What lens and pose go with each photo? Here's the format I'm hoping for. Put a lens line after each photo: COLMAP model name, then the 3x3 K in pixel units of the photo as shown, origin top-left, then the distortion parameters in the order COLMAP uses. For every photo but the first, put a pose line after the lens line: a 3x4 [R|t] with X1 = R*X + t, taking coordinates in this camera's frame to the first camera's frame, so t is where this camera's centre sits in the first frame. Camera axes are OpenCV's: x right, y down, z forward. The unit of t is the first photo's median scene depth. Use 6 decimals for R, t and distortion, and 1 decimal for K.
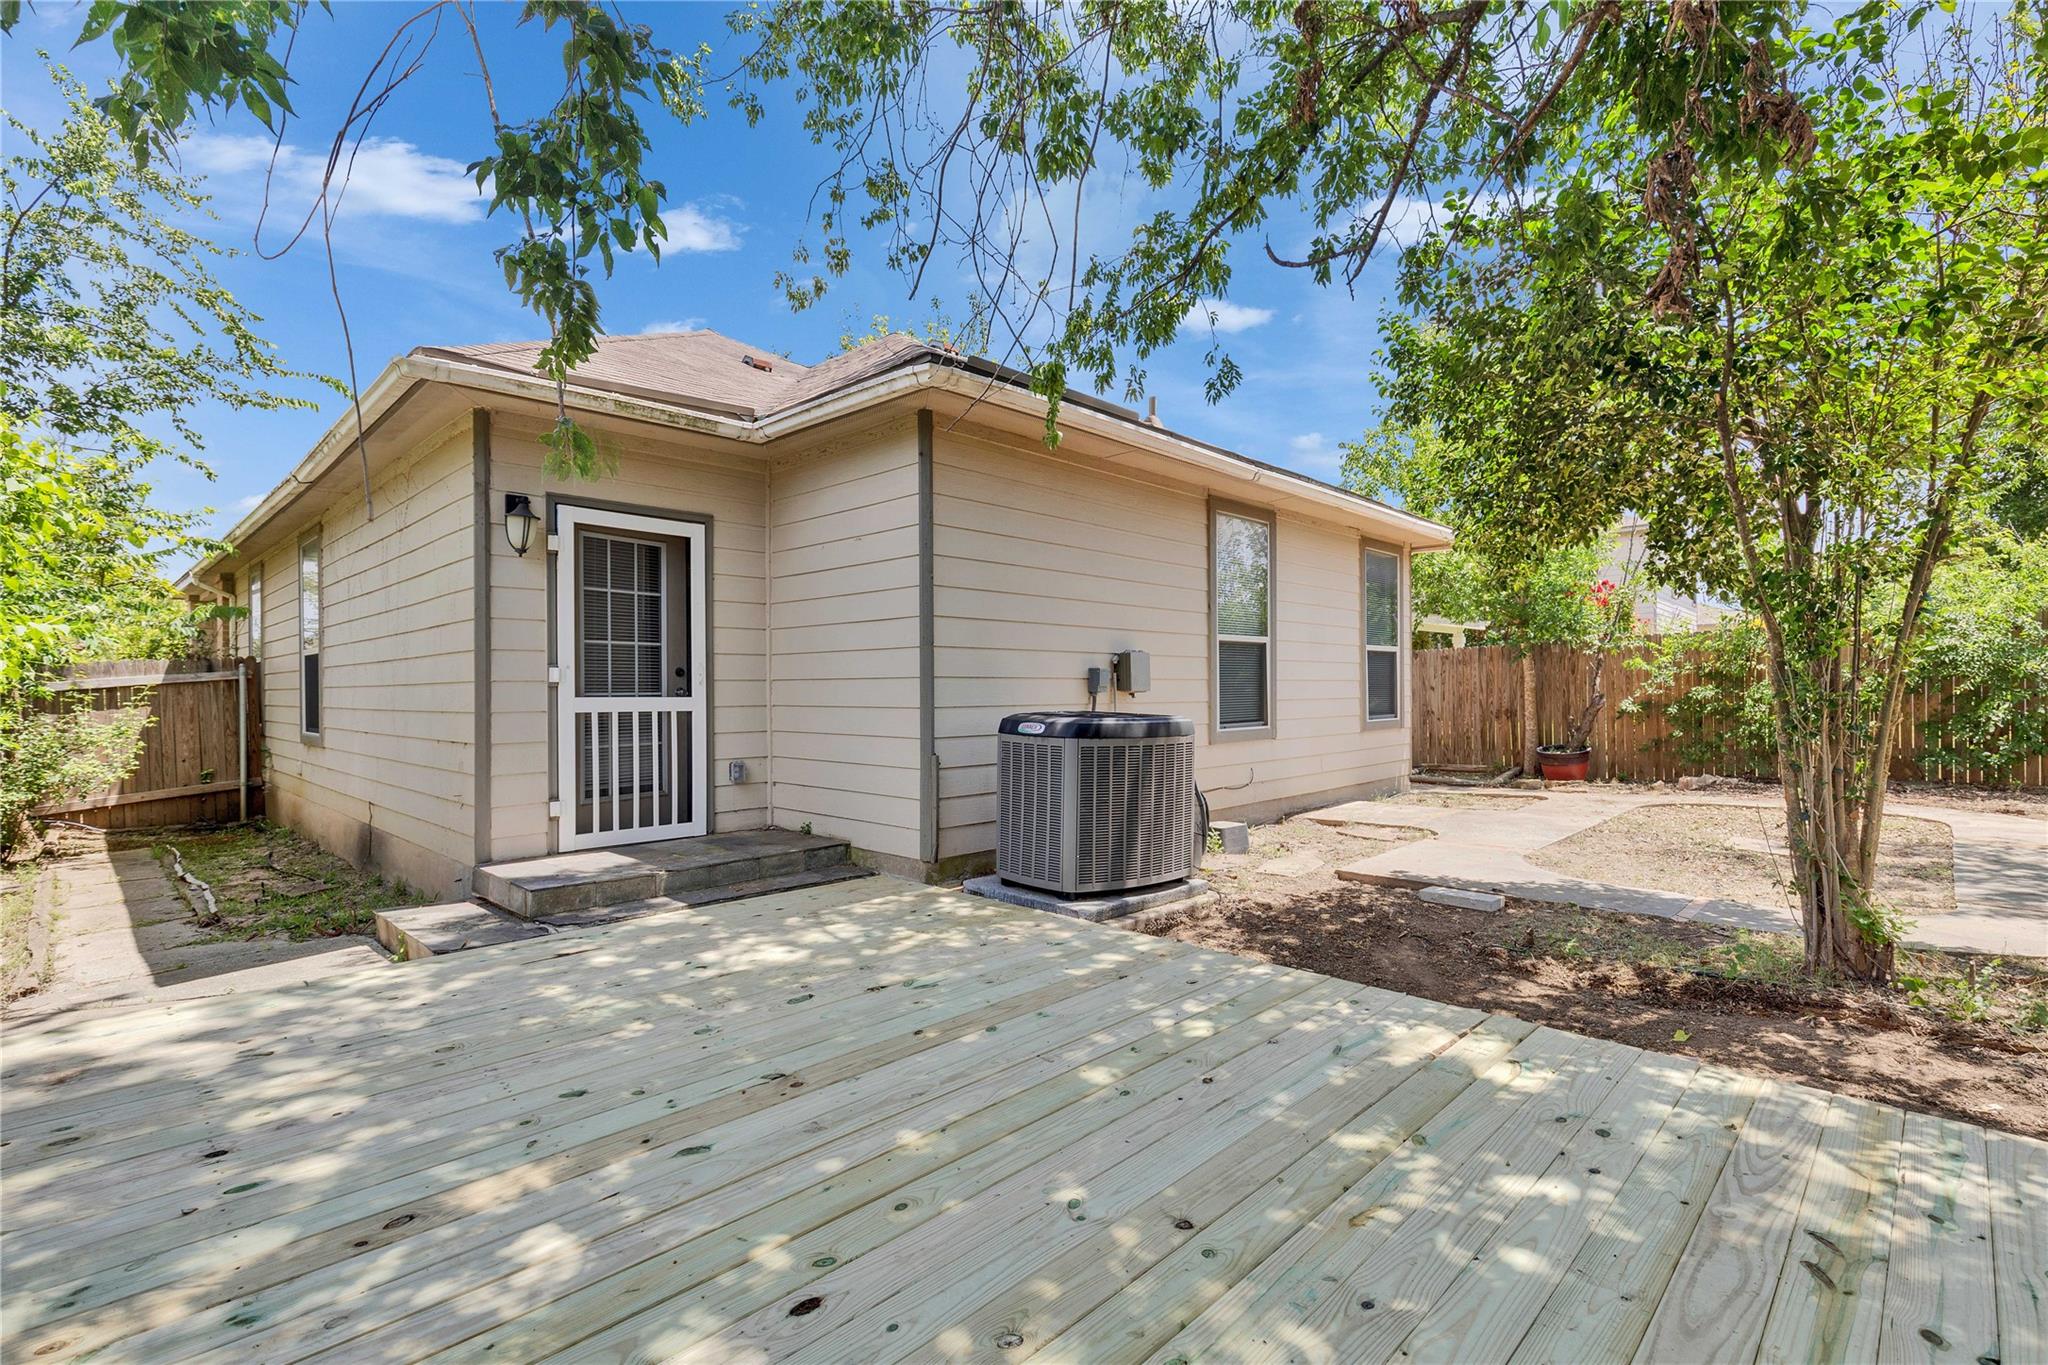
lens RADIAL K [[929.8, 0, 1022.3], [0, 929.8, 686.5], [0, 0, 1]] dist [0.004228, 0.000225]
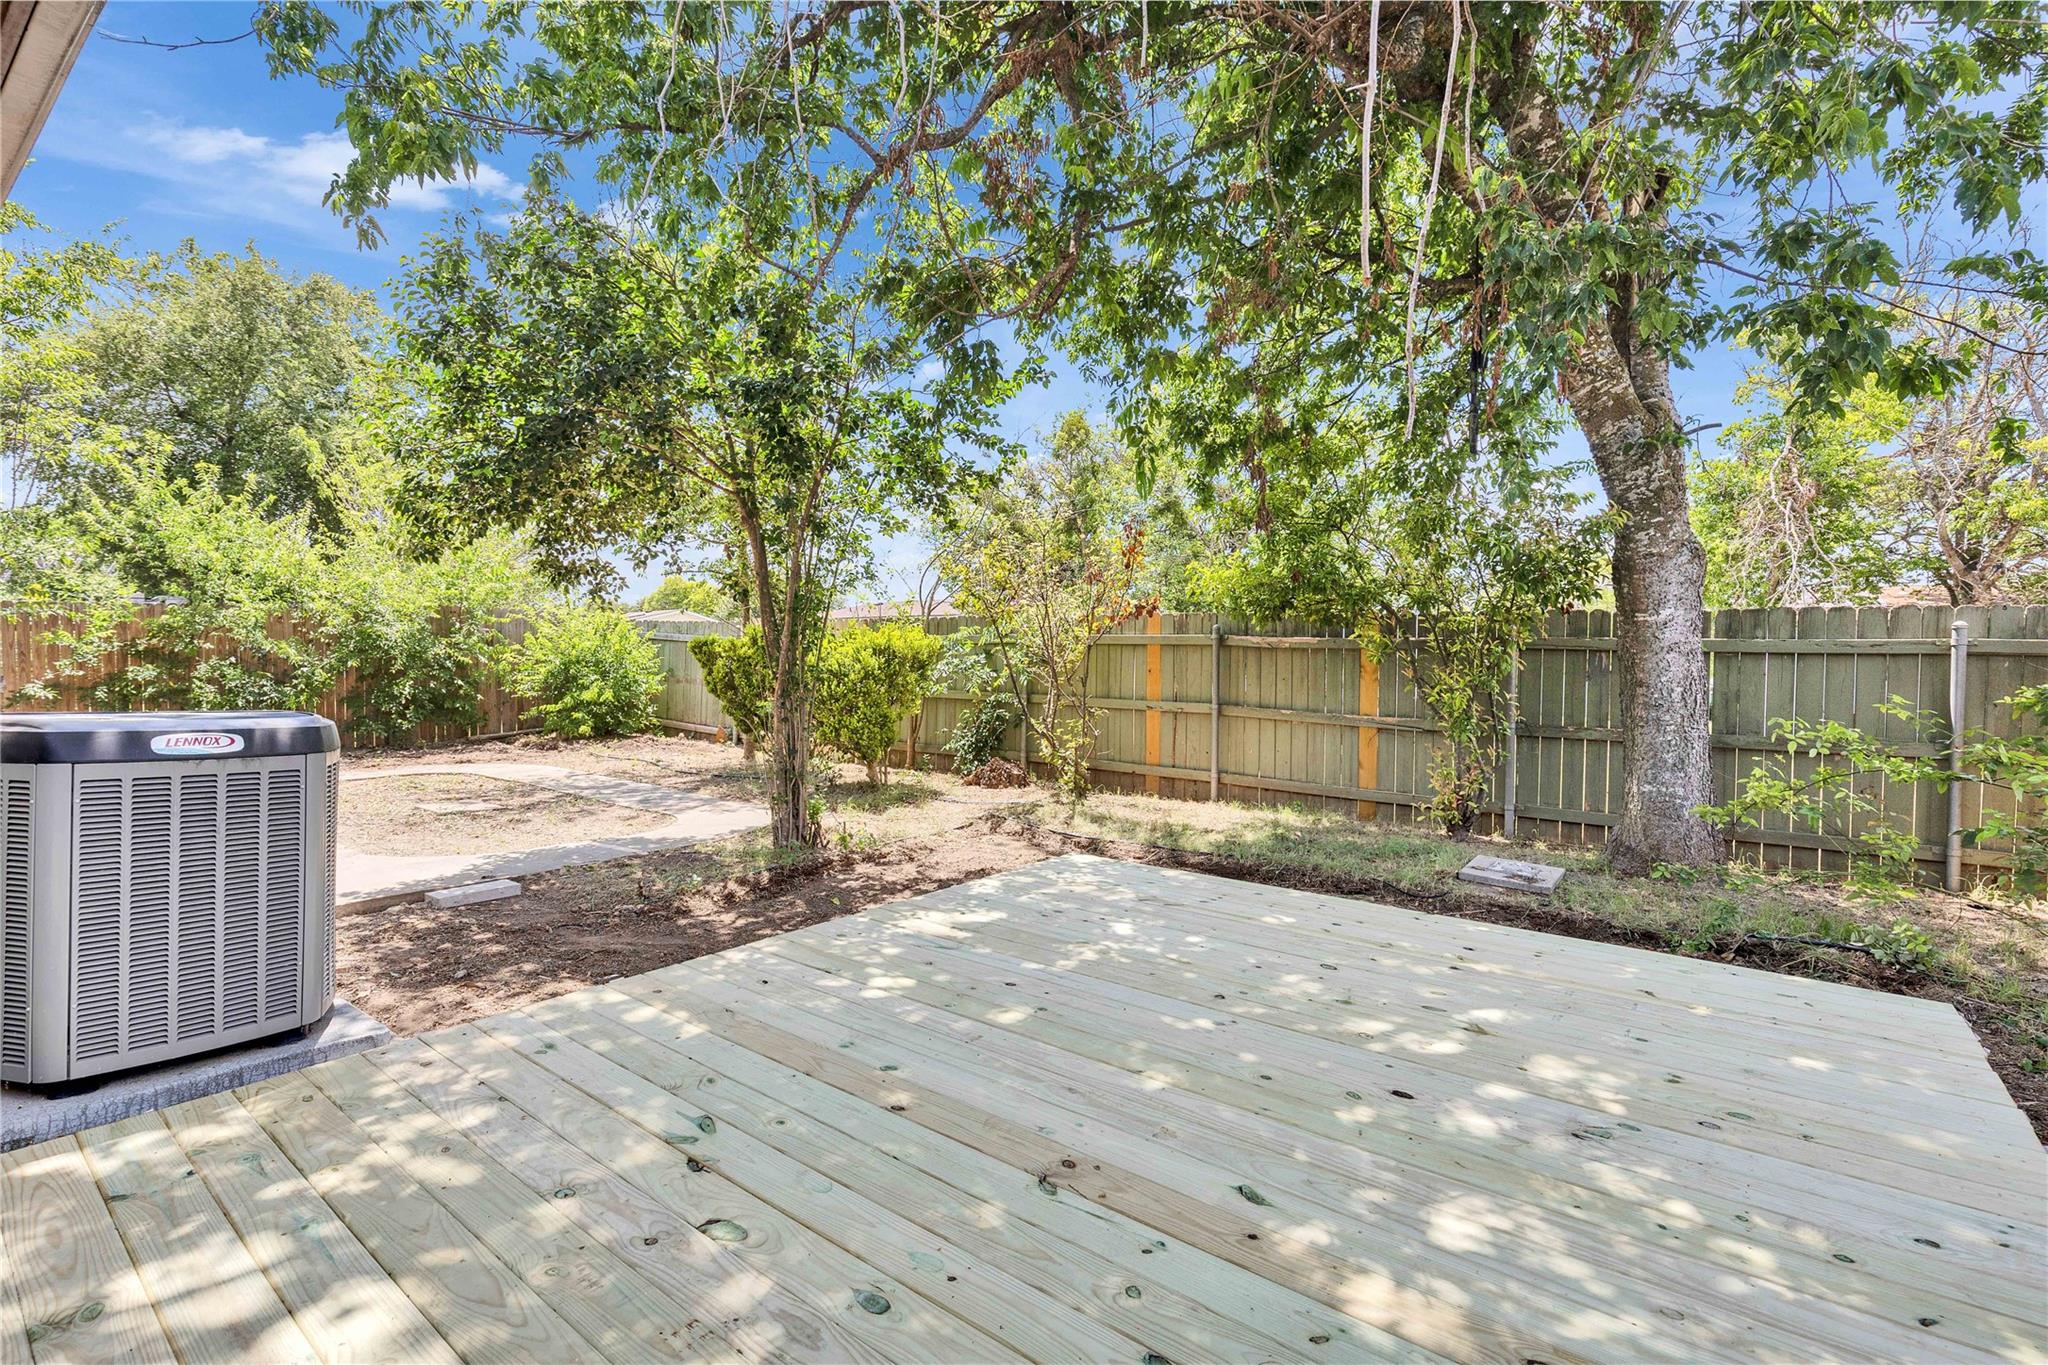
lens RADIAL K [[929.8, 0, 1022.7], [0, 929.8, 676.1], [0, 0, 1]] dist [0.004228, 0.000225]
pose [[-0.126631, -0.005256, 0.991936, -0.755669], [-0.003476, 0.999982, 0.004855, 0.006396], [-0.991944, -0.002833, -0.126647, 0.836841]]
